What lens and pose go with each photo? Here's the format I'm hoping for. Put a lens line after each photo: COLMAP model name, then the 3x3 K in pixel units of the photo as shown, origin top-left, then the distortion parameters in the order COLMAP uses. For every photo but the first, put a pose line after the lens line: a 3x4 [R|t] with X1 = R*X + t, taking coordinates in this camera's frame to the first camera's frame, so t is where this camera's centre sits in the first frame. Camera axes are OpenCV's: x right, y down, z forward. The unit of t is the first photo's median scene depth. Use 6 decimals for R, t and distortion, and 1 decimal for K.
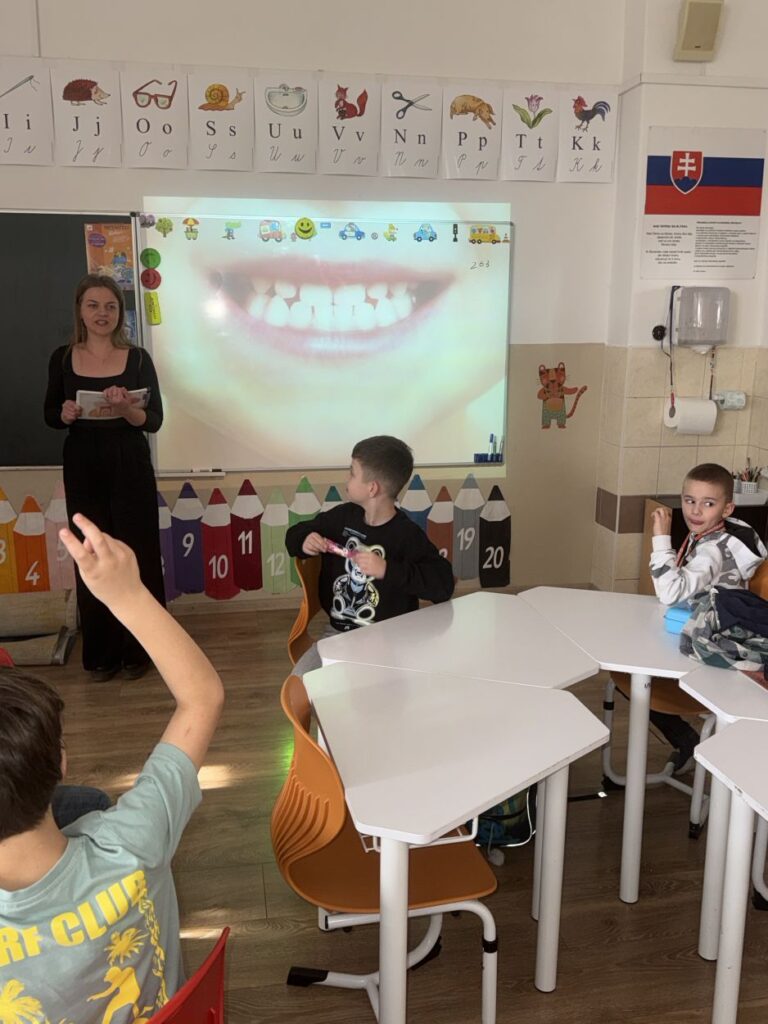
lens RADIAL K [[928.8, 0, 387.3], [0, 928.8, 506.9], [0, 0, 1]] dist [0.186252, -0.387352]
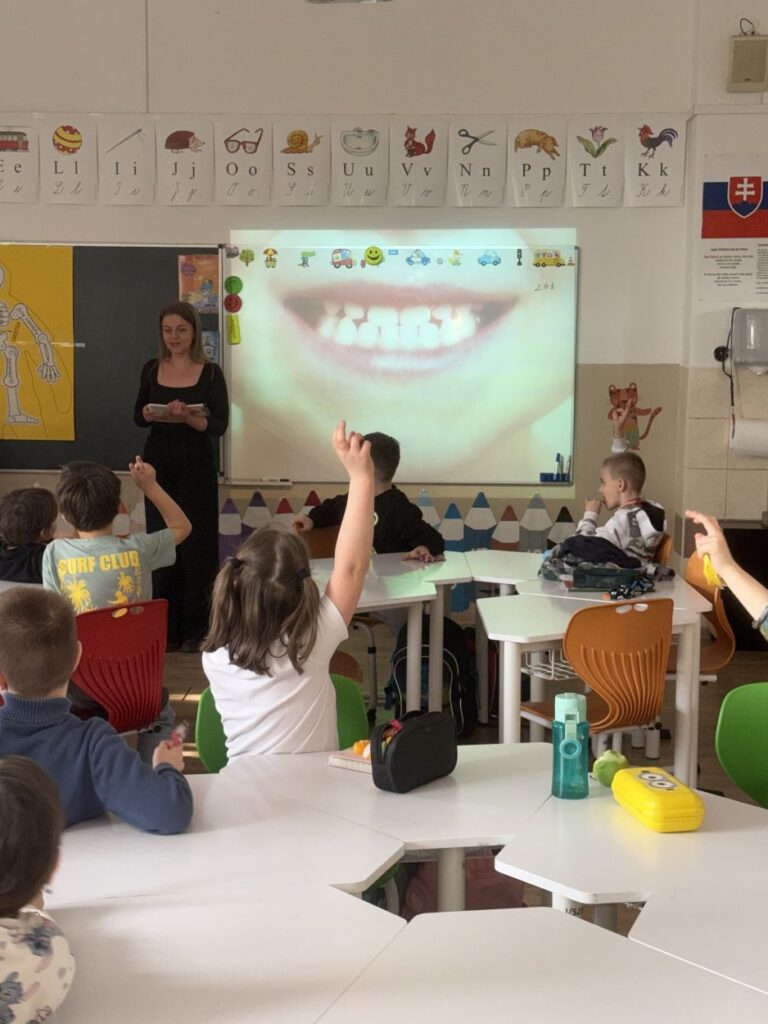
lens RADIAL K [[1570.6, 0, 384.0], [0, 1570.6, 512.0], [0, 0, 1]] dist [0.169767, -0.014023]
pose [[0.974141, 0.027488, -0.224265, 0.327523], [-0.047669, 0.995233, -0.085078, 0.142822], [0.220857, 0.093569, 0.970807, -0.694717]]
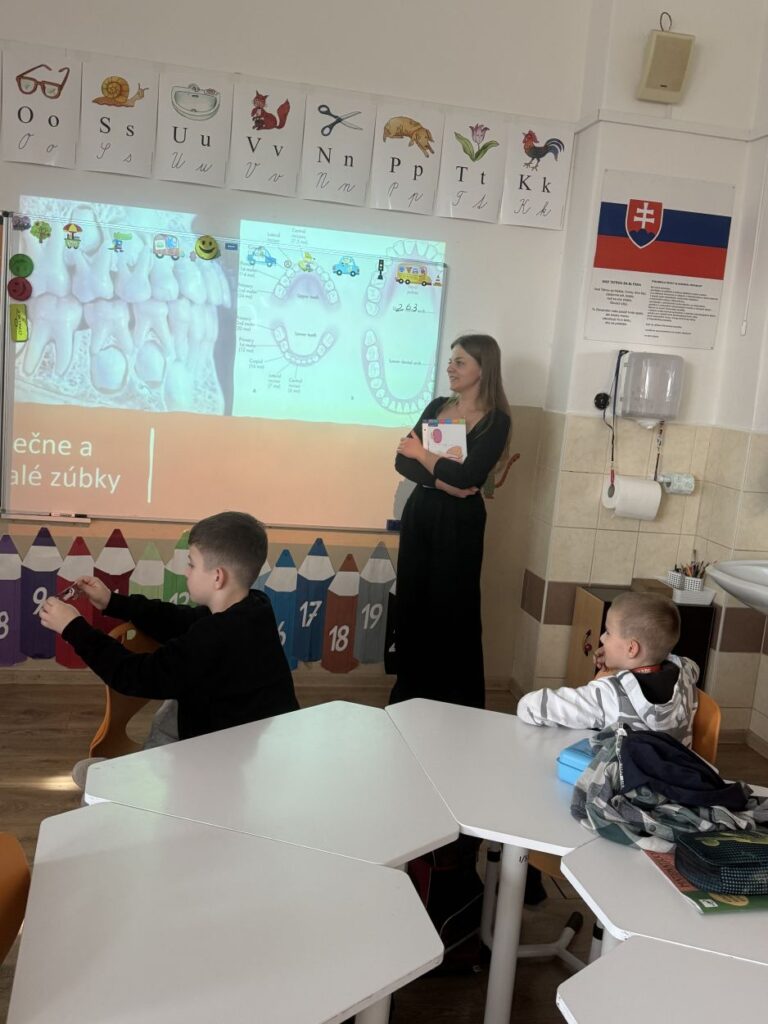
lens RADIAL K [[937.7, 0, 376.3], [0, 937.7, 508.1], [0, 0, 1]] dist [0.159881, -0.295442]
pose [[0.996579, 0.079486, 0.022653, 0.066699], [-0.078159, 0.995454, -0.054434, -0.020417], [-0.026877, 0.052477, 0.998260, 0.129468]]
